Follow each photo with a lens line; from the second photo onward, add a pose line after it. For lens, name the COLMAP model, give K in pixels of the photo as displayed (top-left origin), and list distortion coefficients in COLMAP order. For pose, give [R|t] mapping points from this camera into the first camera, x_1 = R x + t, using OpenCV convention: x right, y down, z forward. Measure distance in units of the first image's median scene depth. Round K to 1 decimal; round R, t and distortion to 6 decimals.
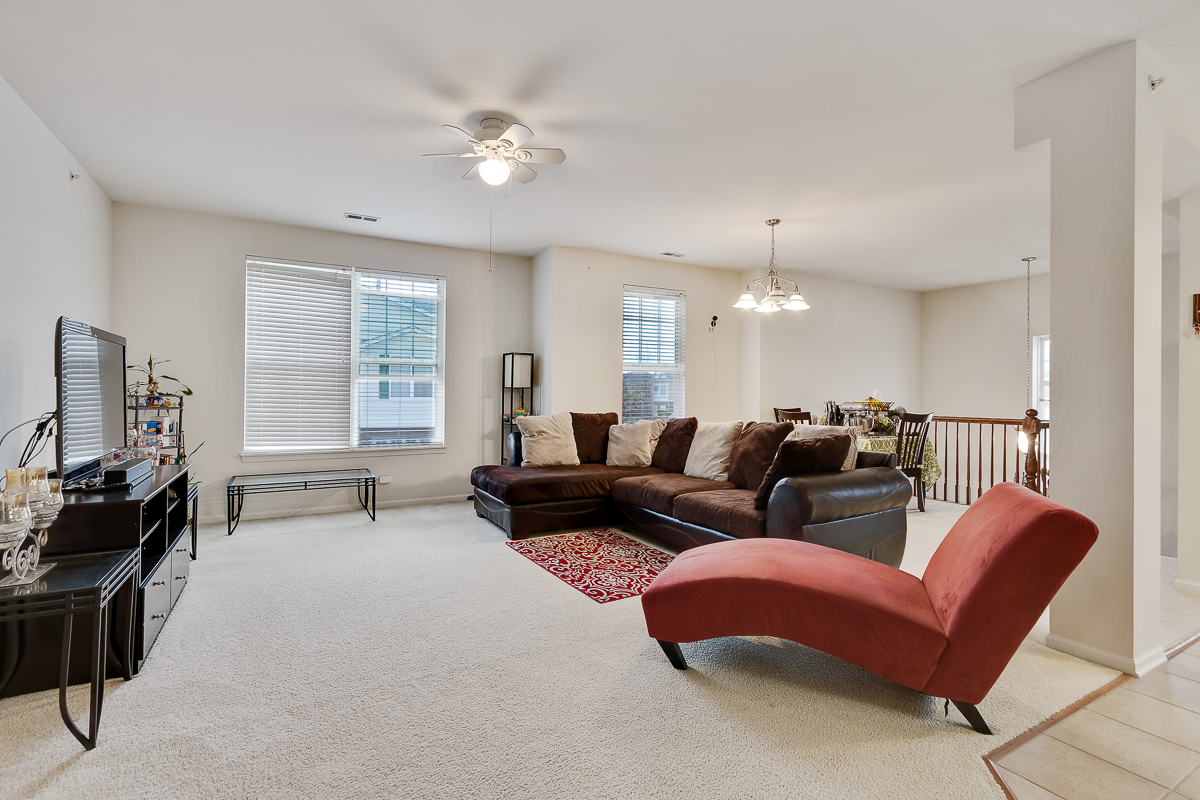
lens RADIAL K [[554.2, 0, 594.6], [0, 554.2, 390.1], [0, 0, 1]] dist [-0.001818, -0.000279]
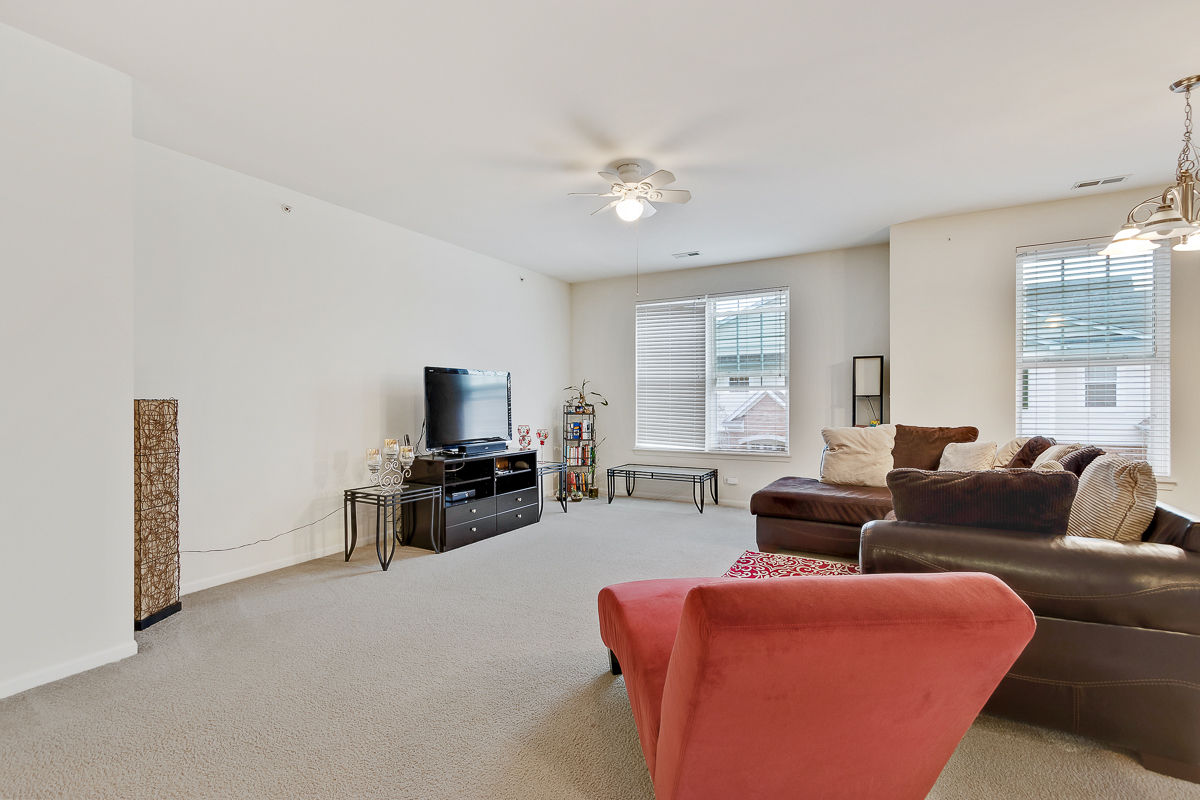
lens RADIAL K [[554.2, 0, 598.0], [0, 554.2, 410.1], [0, 0, 1]] dist [-0.001818, -0.000279]
pose [[0.512301, 0.004386, -0.858795, 0.438945], [0.012979, 0.999833, 0.012848, 0.001960], [0.858708, -0.017728, 0.512158, 0.197763]]
